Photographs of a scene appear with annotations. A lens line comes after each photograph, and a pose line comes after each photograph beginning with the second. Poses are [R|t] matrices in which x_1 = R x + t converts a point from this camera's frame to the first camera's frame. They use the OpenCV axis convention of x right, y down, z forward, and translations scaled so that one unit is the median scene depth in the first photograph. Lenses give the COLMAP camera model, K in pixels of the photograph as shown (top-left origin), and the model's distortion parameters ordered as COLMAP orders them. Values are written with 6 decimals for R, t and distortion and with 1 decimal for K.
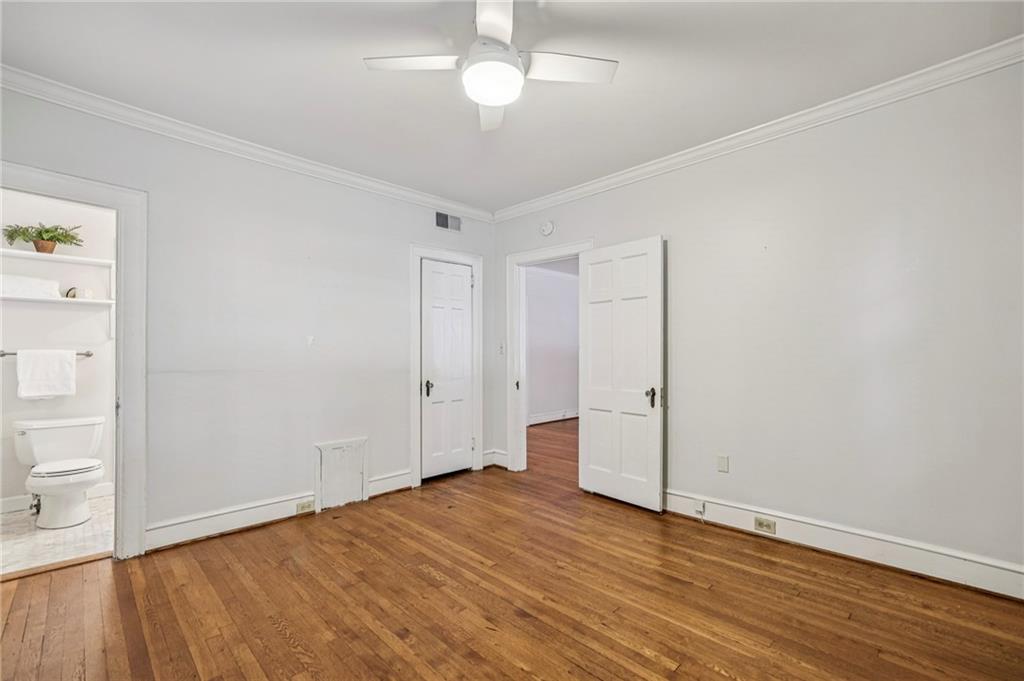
lens RADIAL K [[437.3, 0, 514.4], [0, 437.3, 349.9], [0, 0, 1]] dist [0.026893, 0.000295]
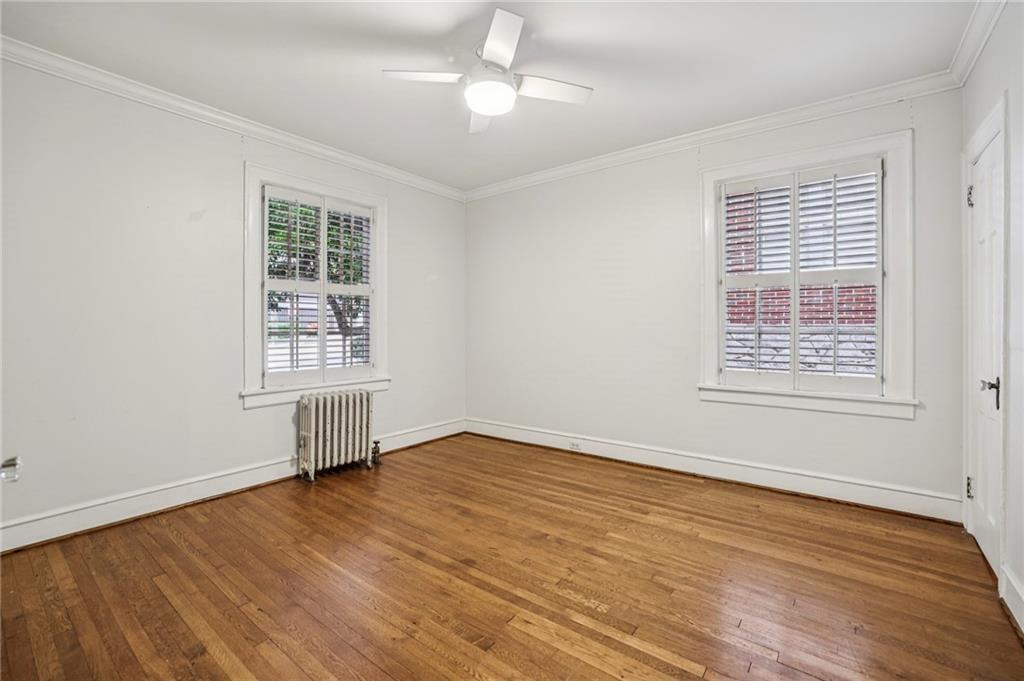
lens RADIAL K [[437.6, 0, 511.8], [0, 437.6, 336.5], [0, 0, 1]] dist [-0.000626, 0.000043]
pose [[-0.990941, 0.010370, -0.133893, 0.037778], [0.011850, 0.999877, -0.010258, 0.034776], [0.133771, -0.011751, -0.990943, 1.551839]]
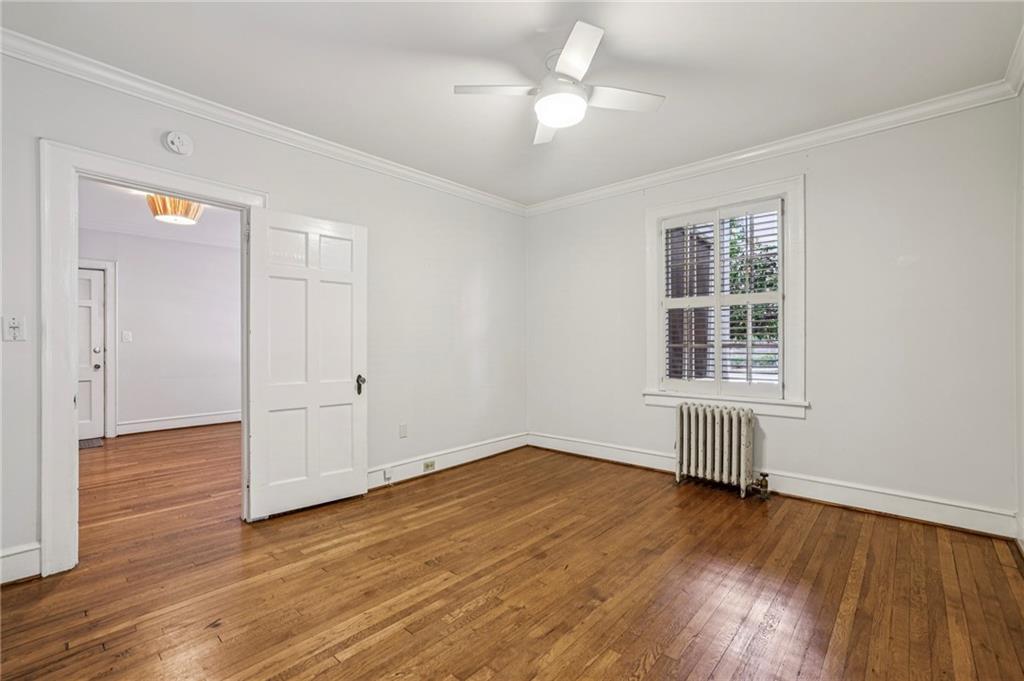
lens RADIAL K [[443.5, 0, 512.0], [0, 443.5, 340.5], [0, 0, 1]] dist [0.000419, 0.000504]
pose [[-0.051217, 0.024507, 0.998387, -0.878410], [-0.015856, 0.999553, -0.025349, 0.034574], [-0.998562, -0.017129, -0.050805, 0.847909]]
